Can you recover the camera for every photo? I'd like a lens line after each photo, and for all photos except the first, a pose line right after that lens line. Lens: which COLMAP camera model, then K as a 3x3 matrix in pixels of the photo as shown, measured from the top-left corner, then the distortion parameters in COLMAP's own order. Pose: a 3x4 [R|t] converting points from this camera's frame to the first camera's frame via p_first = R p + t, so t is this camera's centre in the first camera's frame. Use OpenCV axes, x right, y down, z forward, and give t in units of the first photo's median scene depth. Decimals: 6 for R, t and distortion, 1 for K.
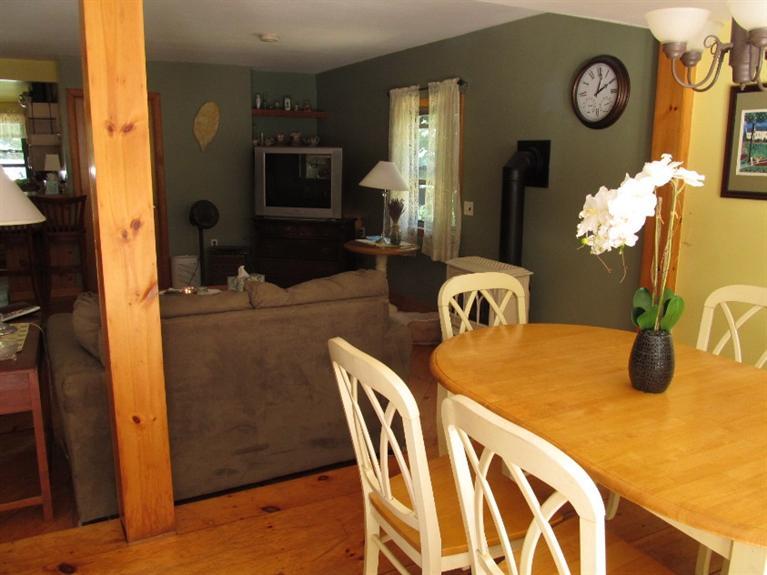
lens RADIAL K [[642.0, 0, 384.5], [0, 642.0, 289.3], [0, 0, 1]] dist [-0.059465, 0.032034]
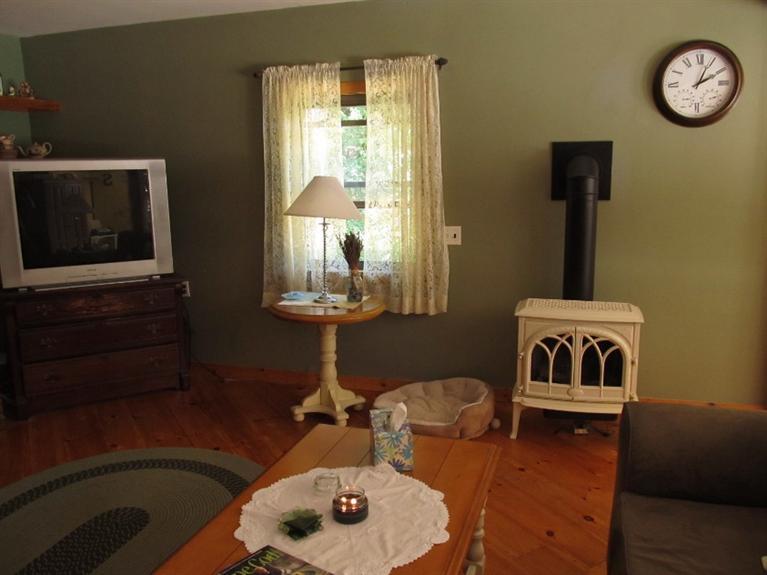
lens RADIAL K [[642.0, 0, 382.3], [0, 642.0, 287.5], [0, 0, 1]] dist [-0.059465, 0.032034]
pose [[0.713761, -0.151936, 0.683711, -0.433520], [0.167474, 0.984893, 0.044031, -0.112635], [-0.680072, 0.083077, 0.728423, 0.522471]]
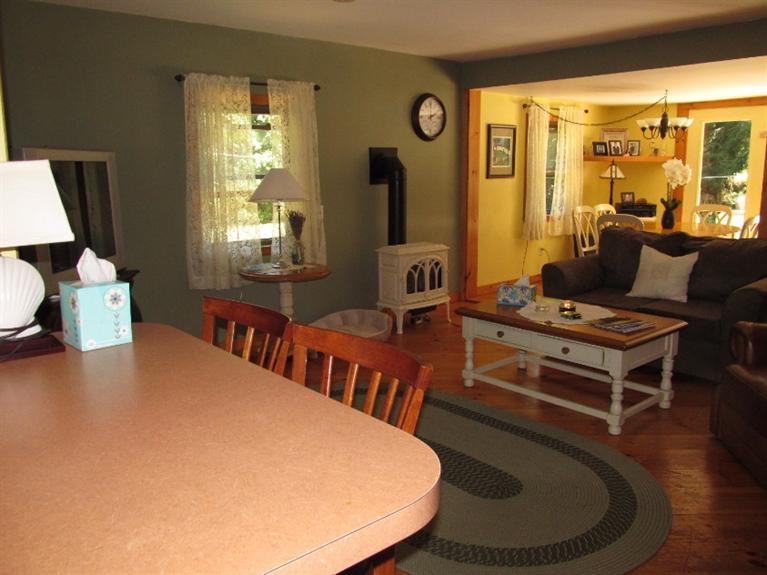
lens RADIAL K [[642.0, 0, 382.8], [0, 642.0, 283.9], [0, 0, 1]] dist [-0.059465, 0.032034]
pose [[-0.202259, -0.189085, 0.960905, -0.888627], [0.204849, 0.951311, 0.230315, -0.229674], [-0.957668, 0.243423, -0.153677, 1.079967]]
